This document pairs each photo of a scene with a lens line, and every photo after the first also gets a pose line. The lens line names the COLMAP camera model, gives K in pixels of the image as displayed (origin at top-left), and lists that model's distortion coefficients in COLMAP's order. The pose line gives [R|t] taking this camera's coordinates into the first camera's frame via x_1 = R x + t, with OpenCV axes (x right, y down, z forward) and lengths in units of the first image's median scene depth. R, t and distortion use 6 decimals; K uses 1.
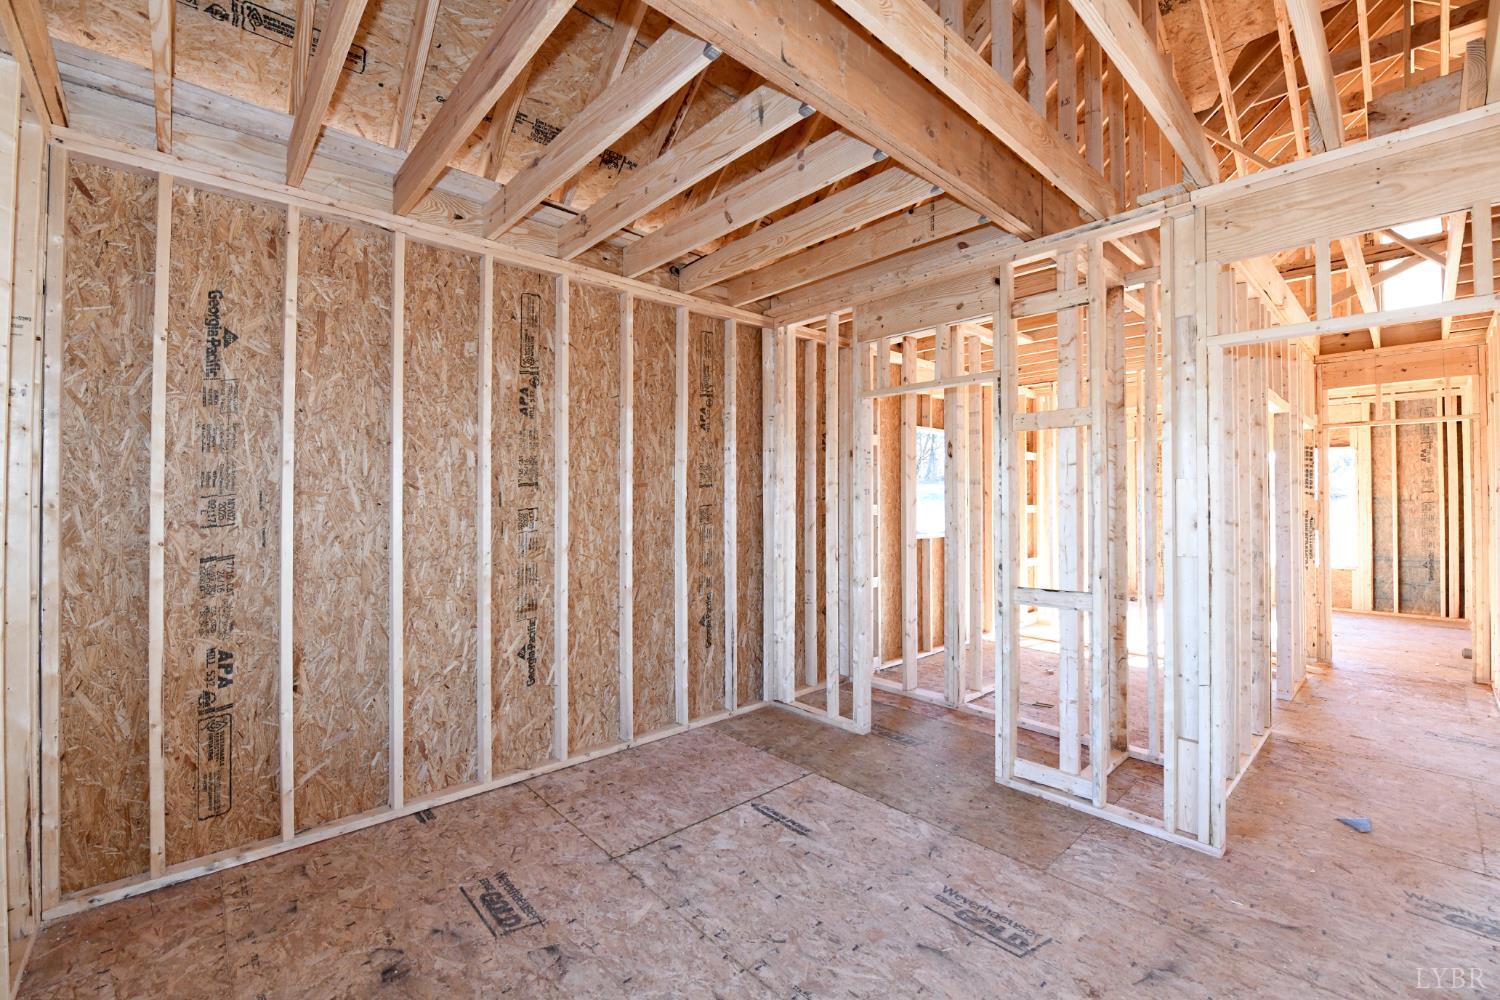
lens RADIAL K [[624.2, 0, 756.6], [0, 624.2, 493.8], [0, 0, 1]] dist [-0.017230, -0.000027]
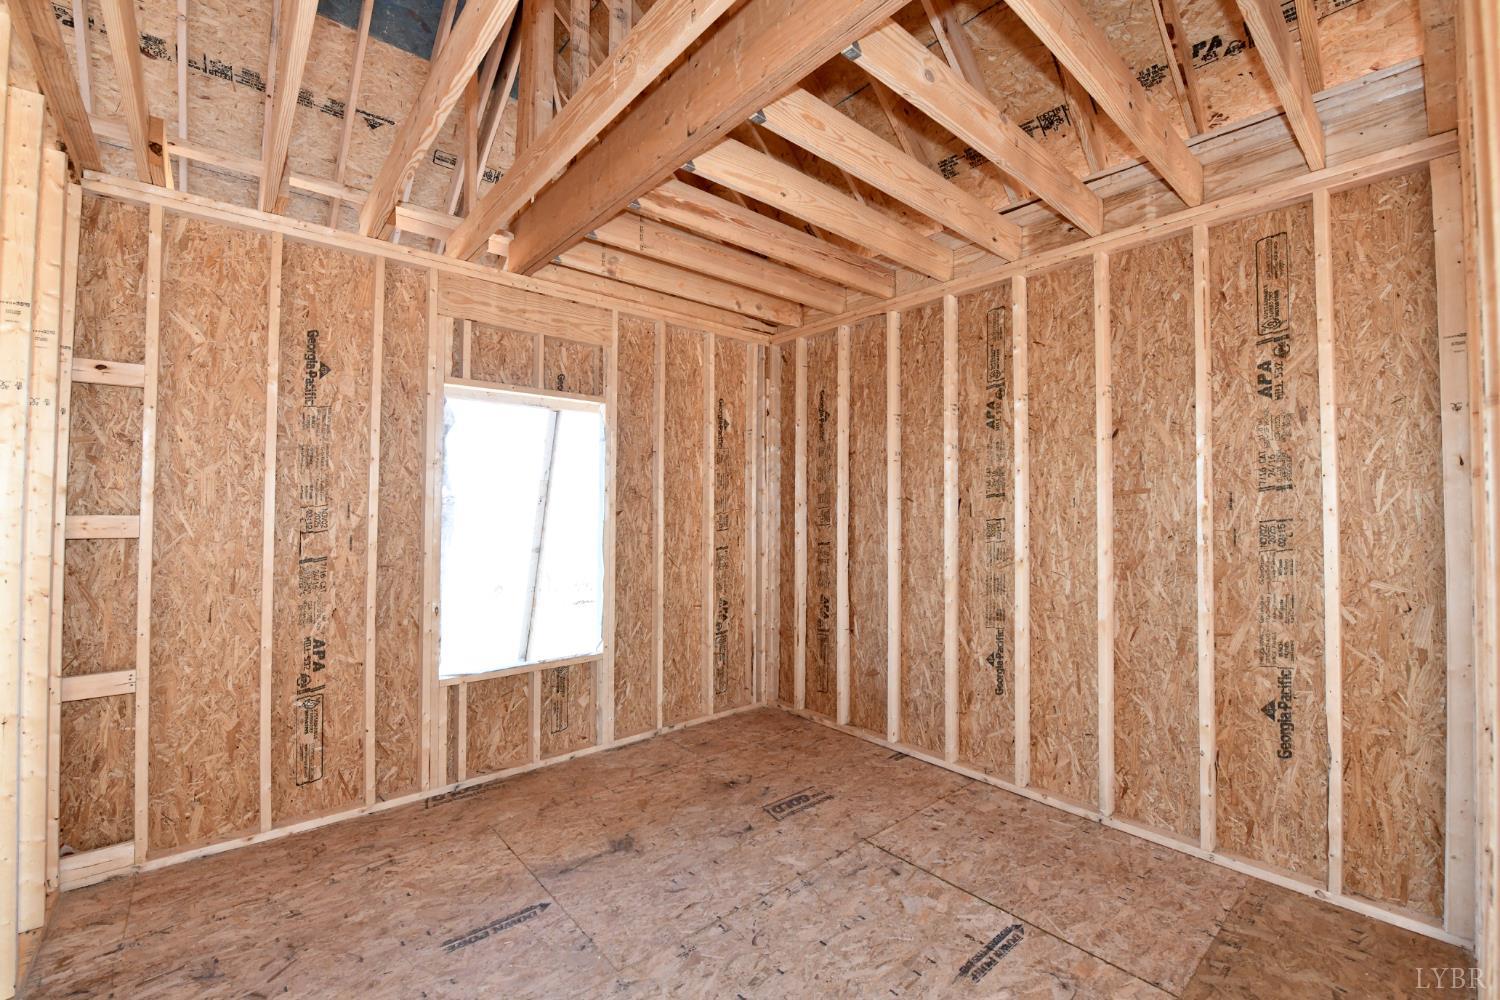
lens RADIAL K [[623.4, 0, 757.4], [0, 623.4, 494.8], [0, 0, 1]] dist [-0.016080, -0.000448]
pose [[-0.027520, -0.025131, -0.999305, 0.680350], [0.005919, 0.999662, -0.025303, 0.007793], [0.999604, -0.006612, -0.027362, 0.656391]]
